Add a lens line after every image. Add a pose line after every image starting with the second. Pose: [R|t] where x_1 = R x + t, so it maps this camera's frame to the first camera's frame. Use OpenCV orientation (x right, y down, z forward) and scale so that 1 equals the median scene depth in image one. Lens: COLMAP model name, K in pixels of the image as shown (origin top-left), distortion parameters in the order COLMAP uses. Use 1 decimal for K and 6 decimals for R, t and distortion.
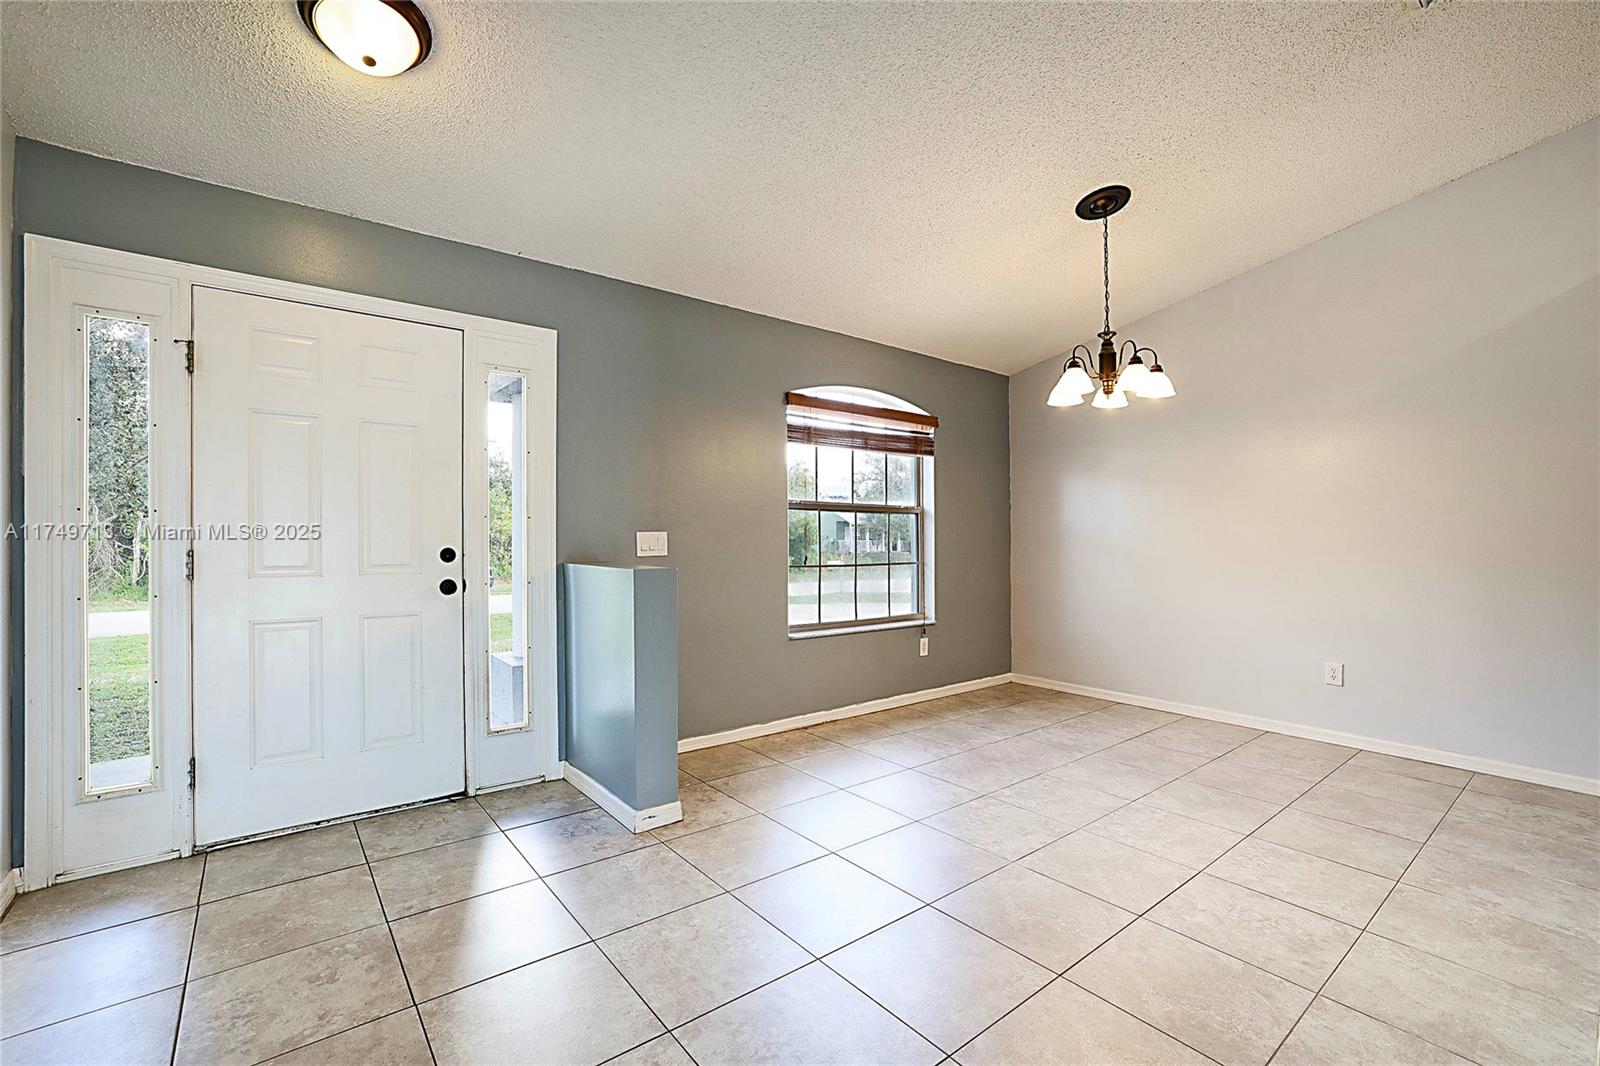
lens RADIAL K [[678.5, 0, 796.5], [0, 678.5, 512.6], [0, 0, 1]] dist [-0.046594, 0.015763]
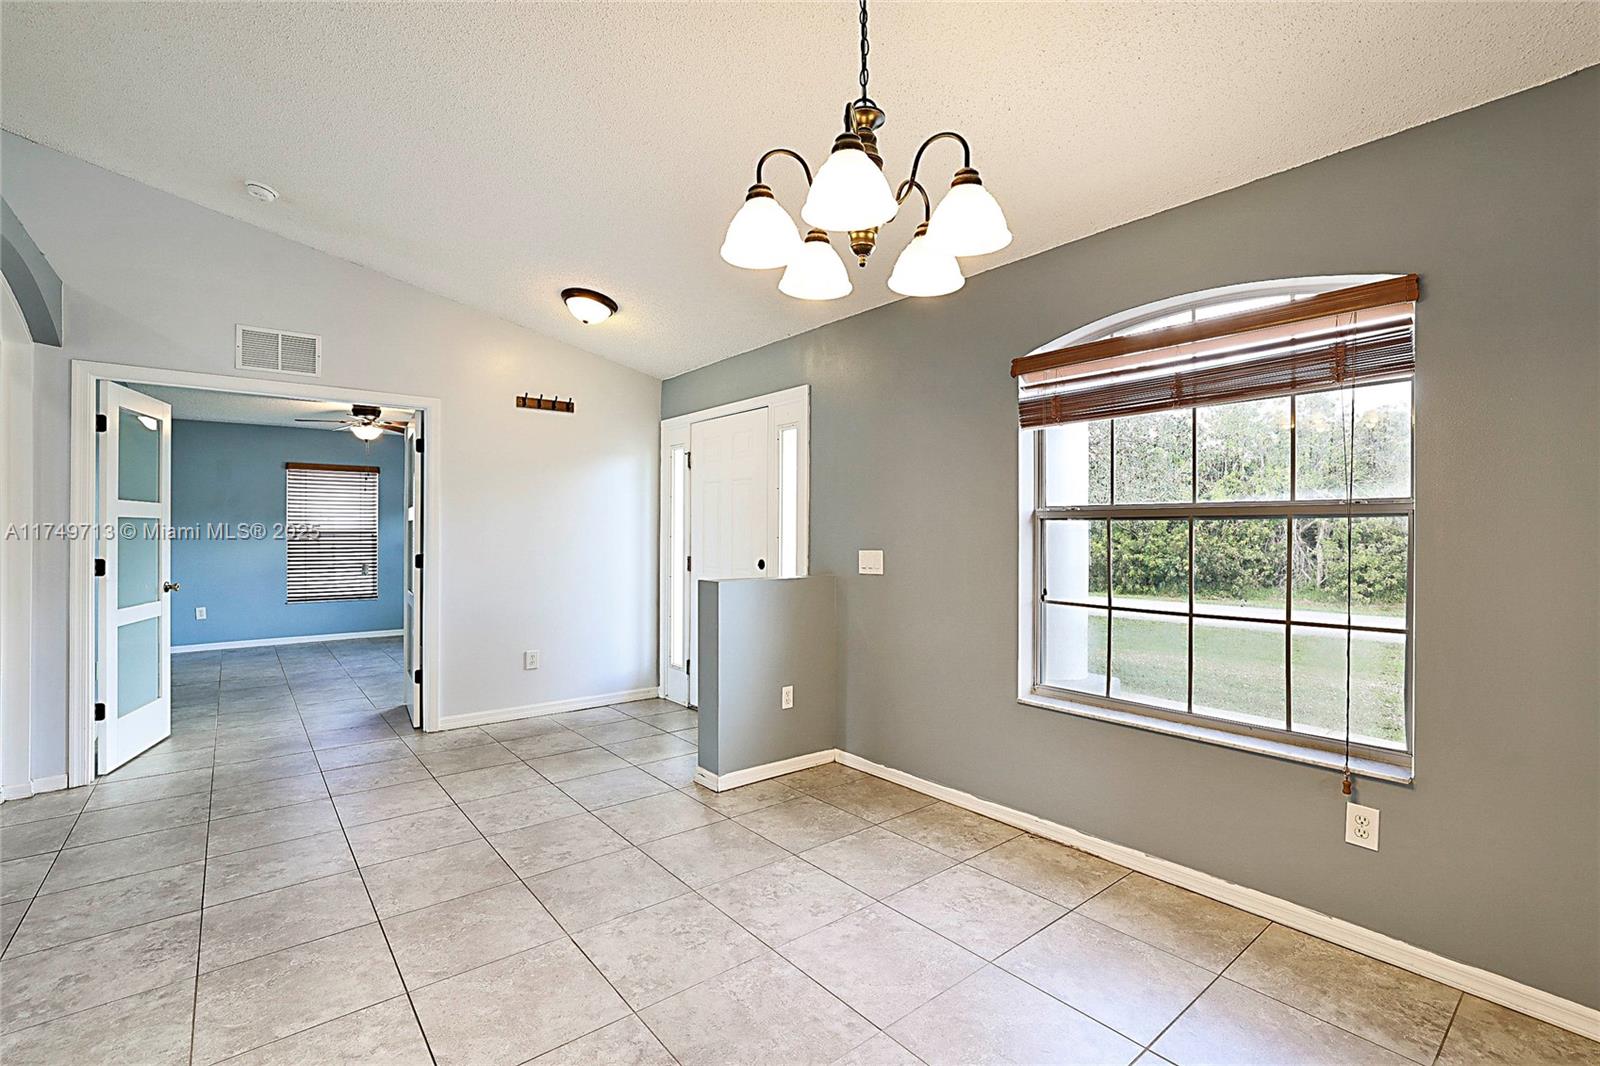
lens RADIAL K [[697.3, 0, 796.6], [0, 697.3, 529.7], [0, 0, 1]] dist [-0.043887, 0.016166]
pose [[0.034056, -0.012411, -0.999343, 0.819346], [0.029158, 0.999510, -0.011420, 0.005962], [0.998994, -0.028750, 0.034401, 0.847082]]
